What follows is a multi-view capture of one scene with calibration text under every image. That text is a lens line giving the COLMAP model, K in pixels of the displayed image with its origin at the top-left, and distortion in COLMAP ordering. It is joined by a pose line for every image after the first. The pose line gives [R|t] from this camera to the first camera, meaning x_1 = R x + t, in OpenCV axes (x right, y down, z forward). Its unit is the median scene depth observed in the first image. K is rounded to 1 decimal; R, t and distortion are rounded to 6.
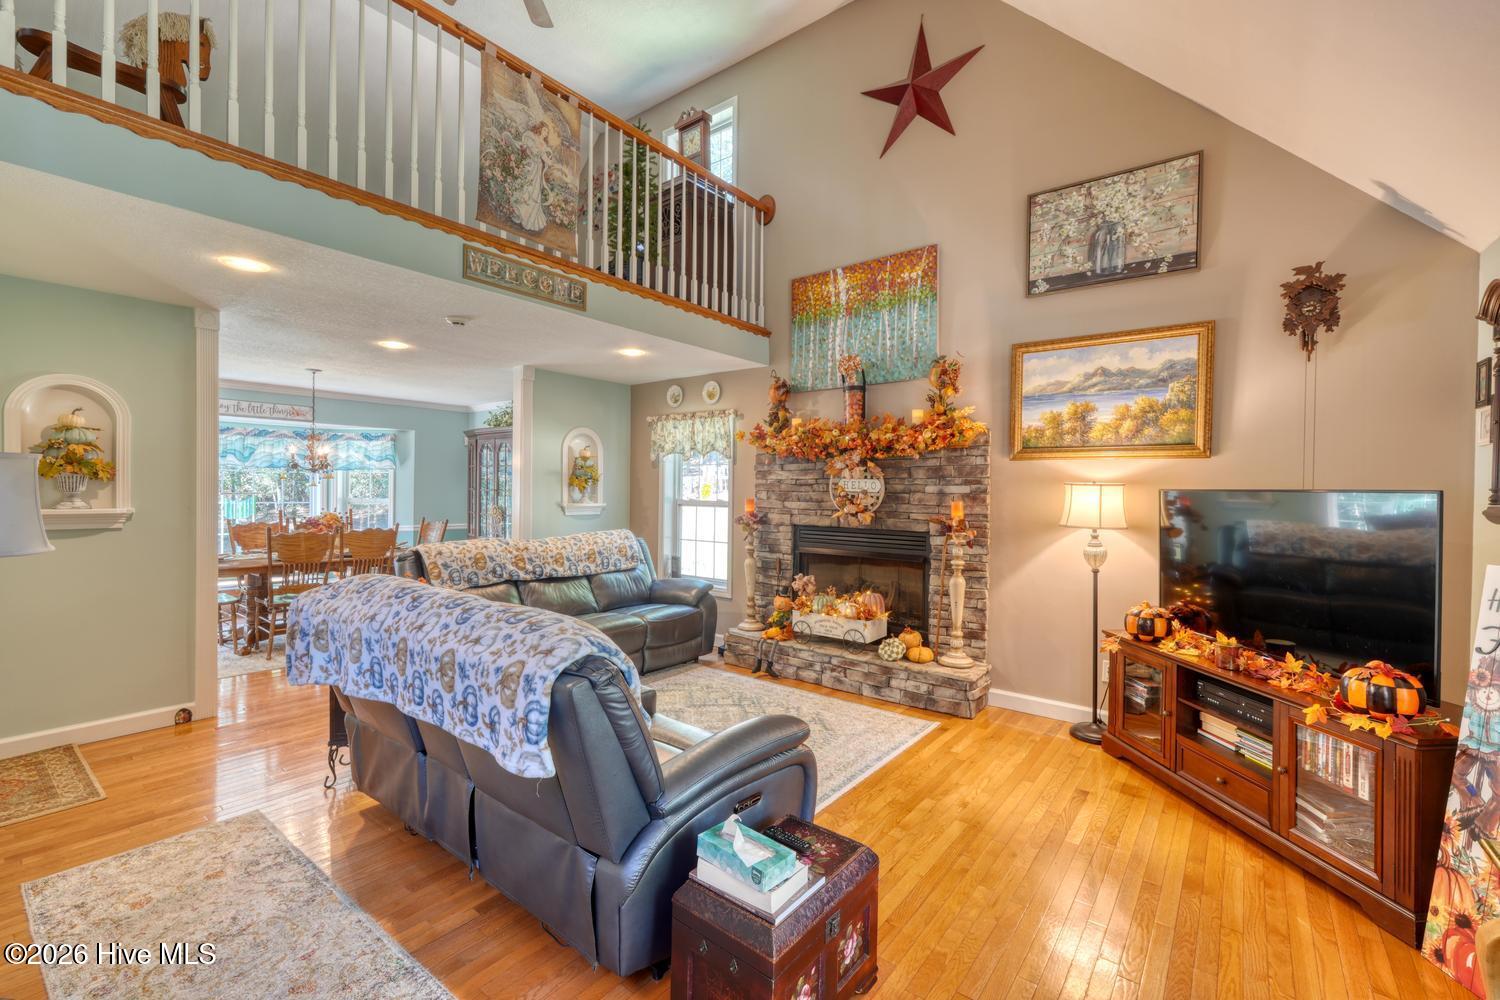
lens RADIAL K [[637.5, 0, 746.2], [0, 637.5, 495.2], [0, 0, 1]] dist [-0.002792, 0.002997]
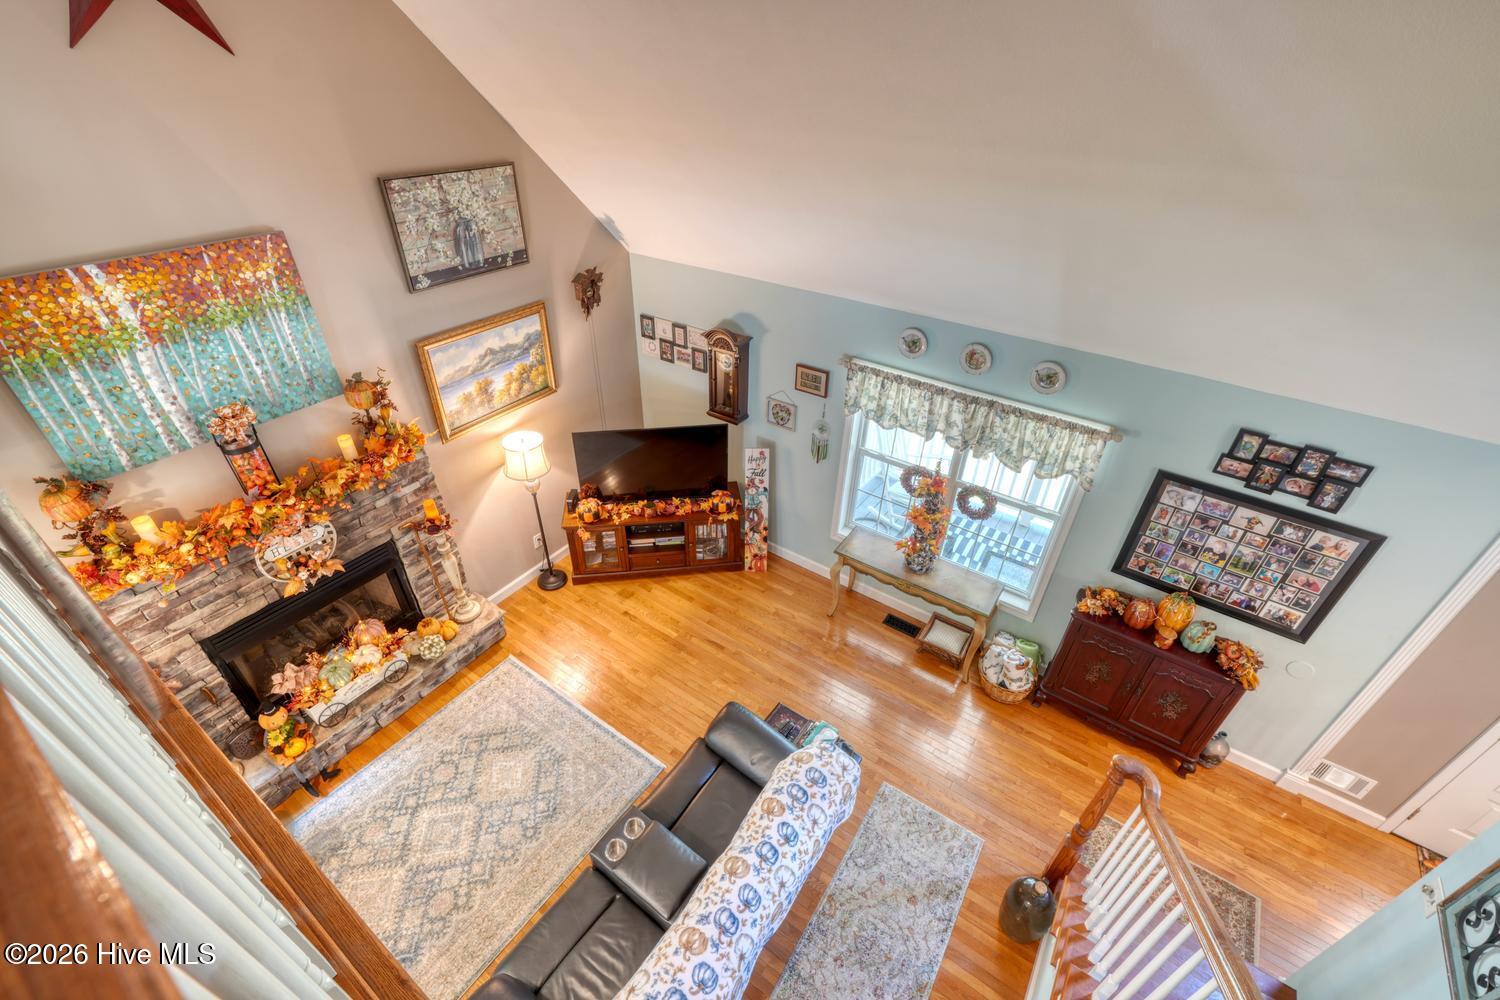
lens RADIAL K [[637.5, 0, 746.3], [0, 637.5, 495.5], [0, 0, 1]] dist [-0.002792, 0.002997]
pose [[-0.061524, -0.584037, 0.809392, -0.538207], [-0.010485, 0.811262, 0.584589, -0.614169], [-0.998051, 0.027480, -0.056036, 0.539751]]
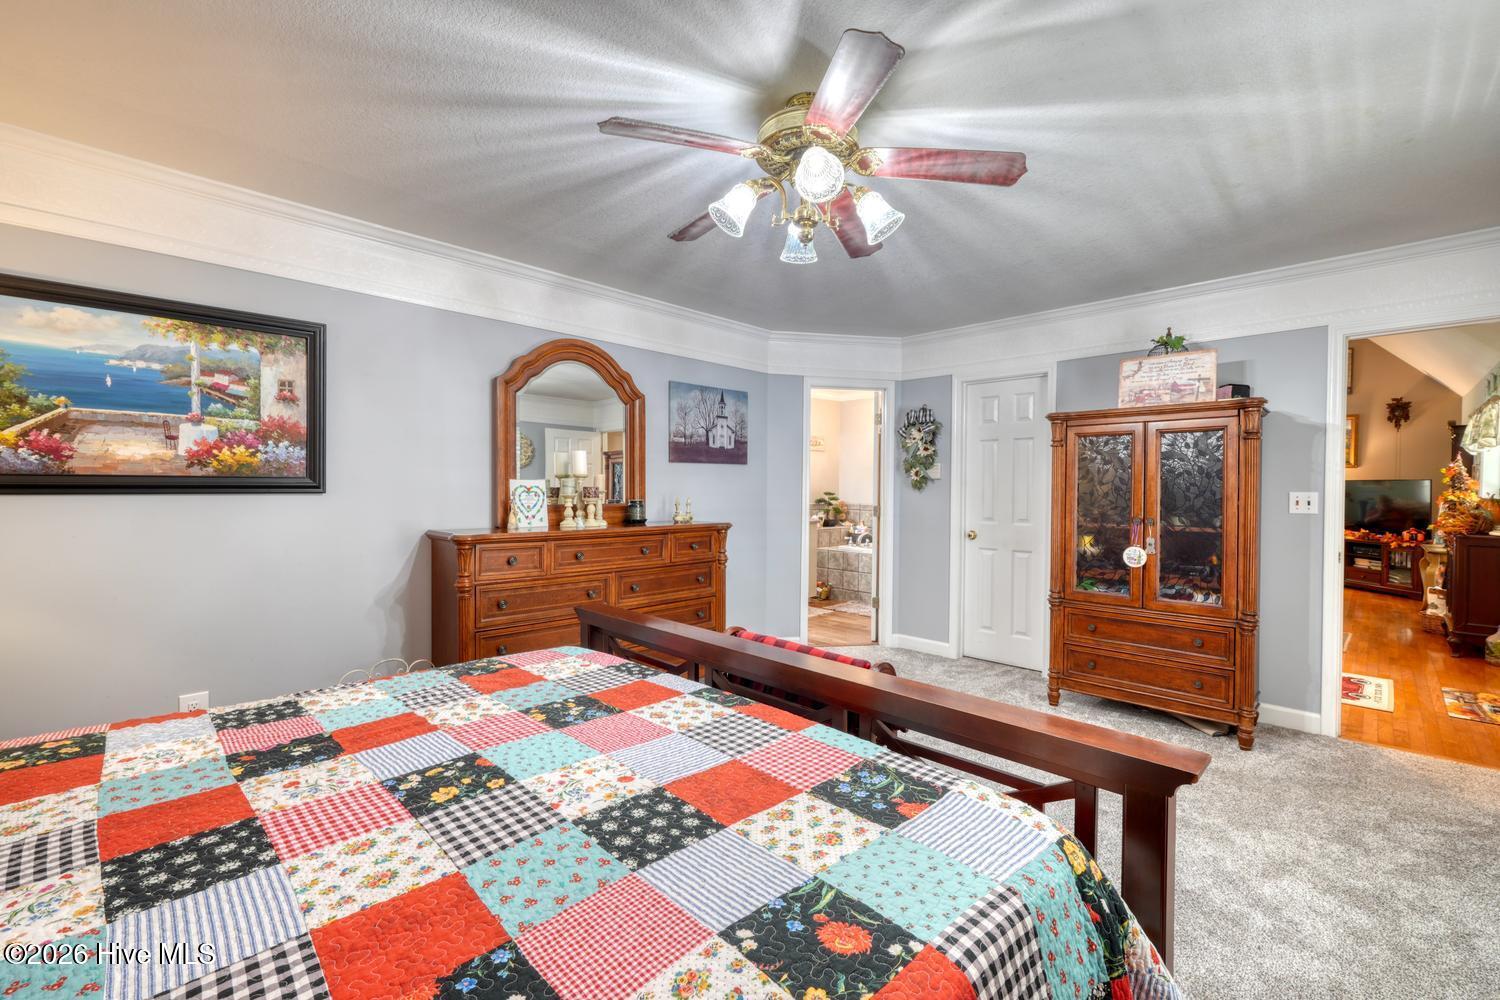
lens RADIAL K [[637.5, 0, 749.8], [0, 637.5, 498.8], [0, 0, 1]] dist [-0.002792, 0.002997]
pose [[0.993948, -0.008043, -0.109555, -1.174749], [0.009240, 0.999903, 0.010427, 0.013241], [0.109461, -0.011376, 0.993926, -1.505945]]
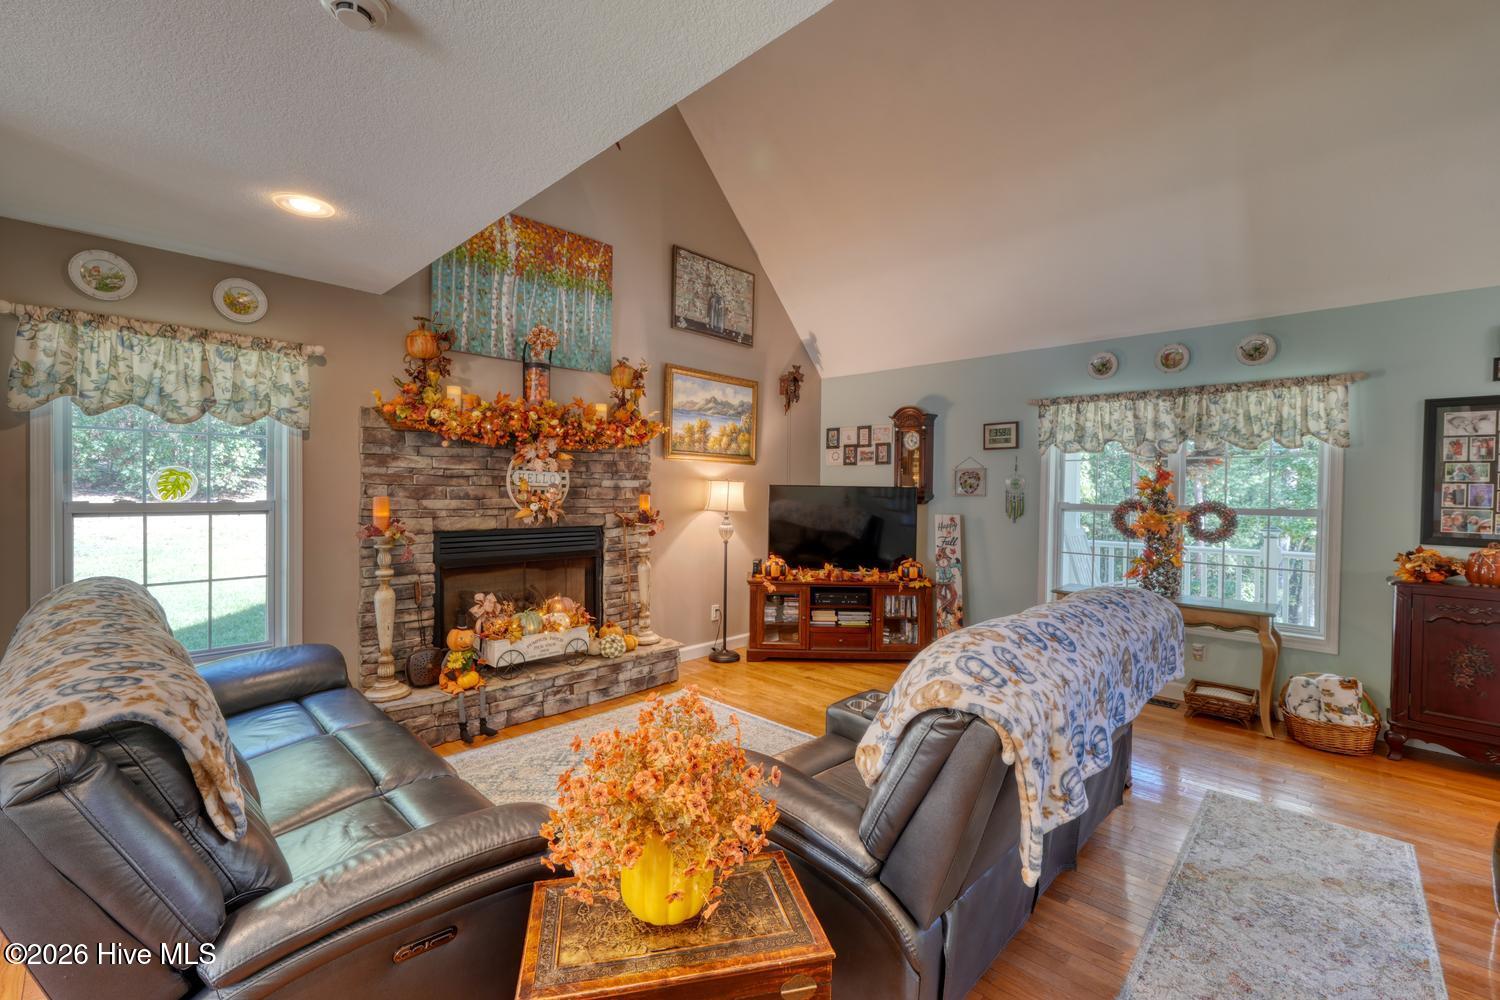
lens RADIAL K [[637.5, 0, 748.6], [0, 637.5, 493.6], [0, 0, 1]] dist [-0.002792, 0.002997]
pose [[0.095902, -0.018754, 0.995214, -0.751935], [-0.002403, 0.999815, 0.019072, -0.013894], [-0.995388, -0.004220, 0.095840, 0.715301]]
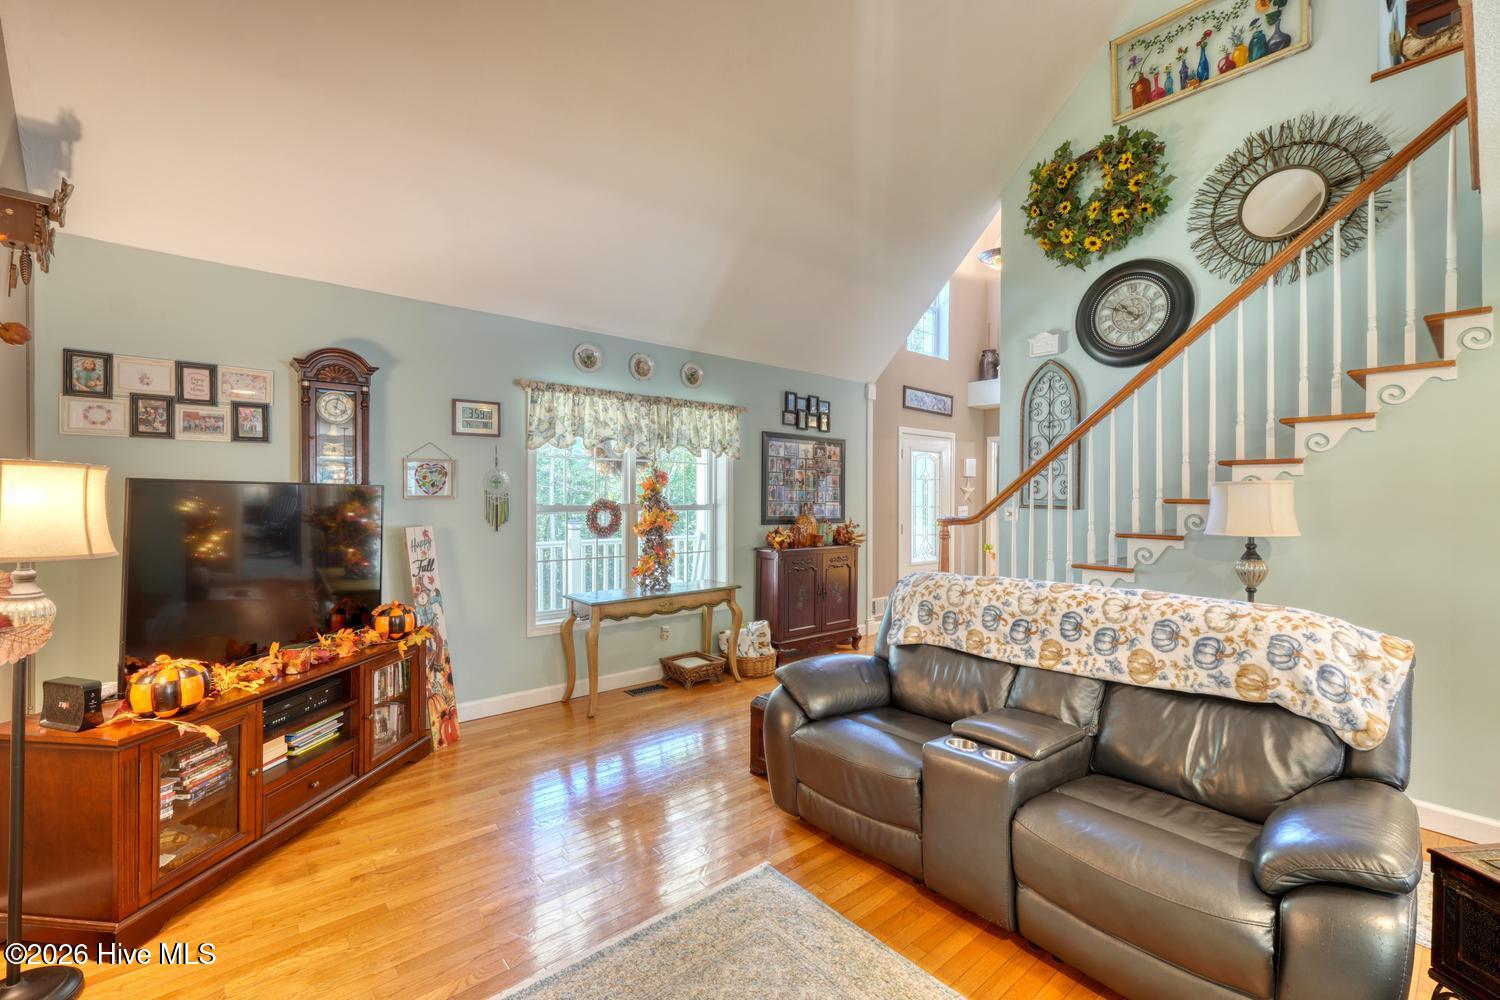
lens RADIAL K [[637.5, 0, 750.9], [0, 637.5, 496.8], [0, 0, 1]] dist [-0.002792, 0.002997]
pose [[-0.981699, -0.020842, 0.189294, -0.049740], [-0.018259, 0.999715, 0.015384, -0.009756], [-0.189561, 0.011646, -0.981800, 1.190808]]
